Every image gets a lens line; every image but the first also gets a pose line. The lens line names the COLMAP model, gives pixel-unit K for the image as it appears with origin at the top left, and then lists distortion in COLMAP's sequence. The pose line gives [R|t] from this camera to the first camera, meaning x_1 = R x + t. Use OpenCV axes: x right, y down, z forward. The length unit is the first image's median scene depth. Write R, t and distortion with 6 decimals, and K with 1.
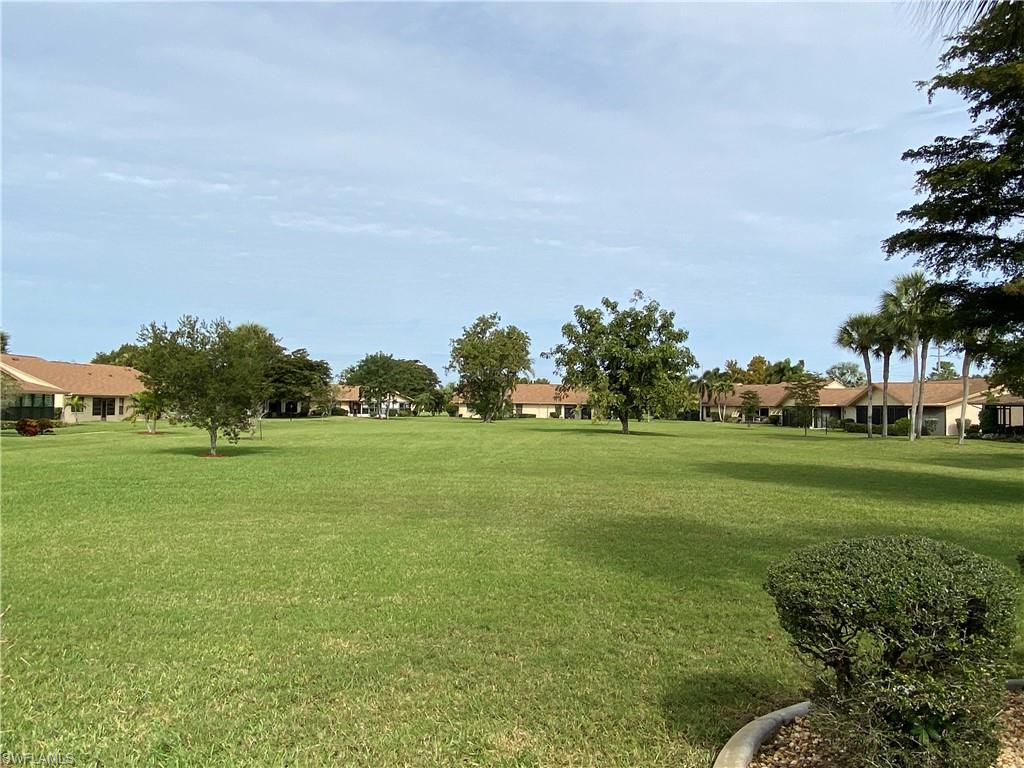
lens RADIAL K [[713.4, 0, 512.0], [0, 713.4, 384.0], [0, 0, 1]] dist [0.002140, 0.000349]
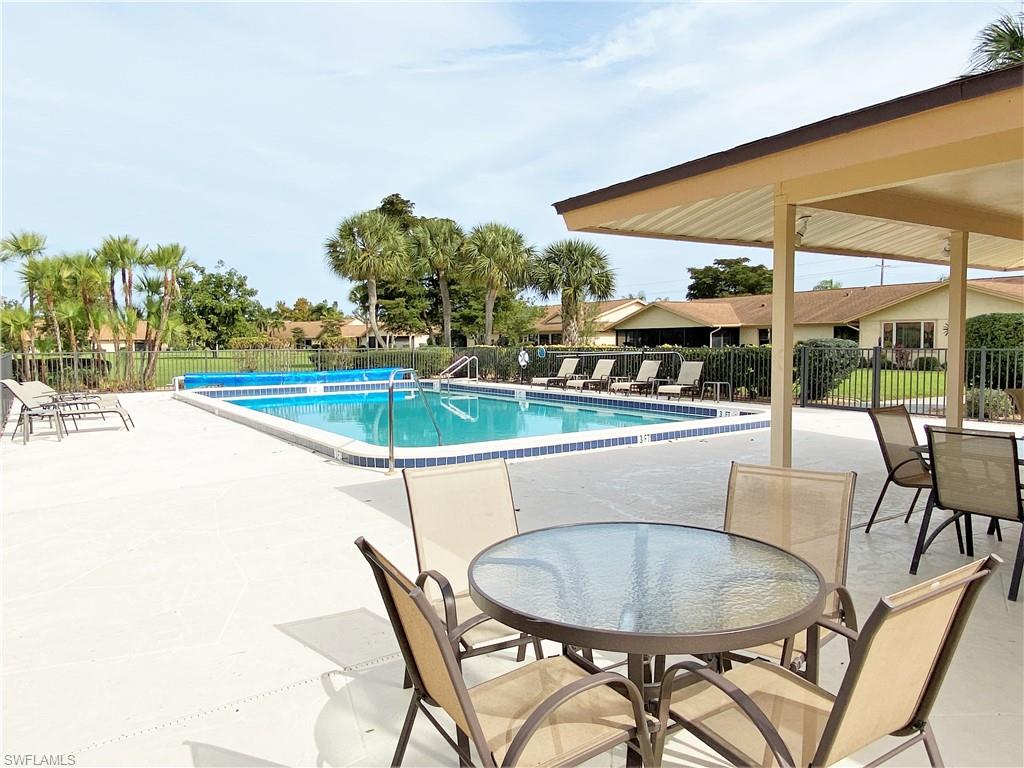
lens RADIAL K [[702.8, 0, 512.0], [0, 702.8, 384.0], [0, 0, 1]] dist [0.022592, -0.000255]
pose [[0.813096, -0.058908, 0.579142, -0.186071], [0.003914, 0.995397, 0.095752, -0.014640], [-0.582117, -0.075589, 0.809584, -0.526531]]
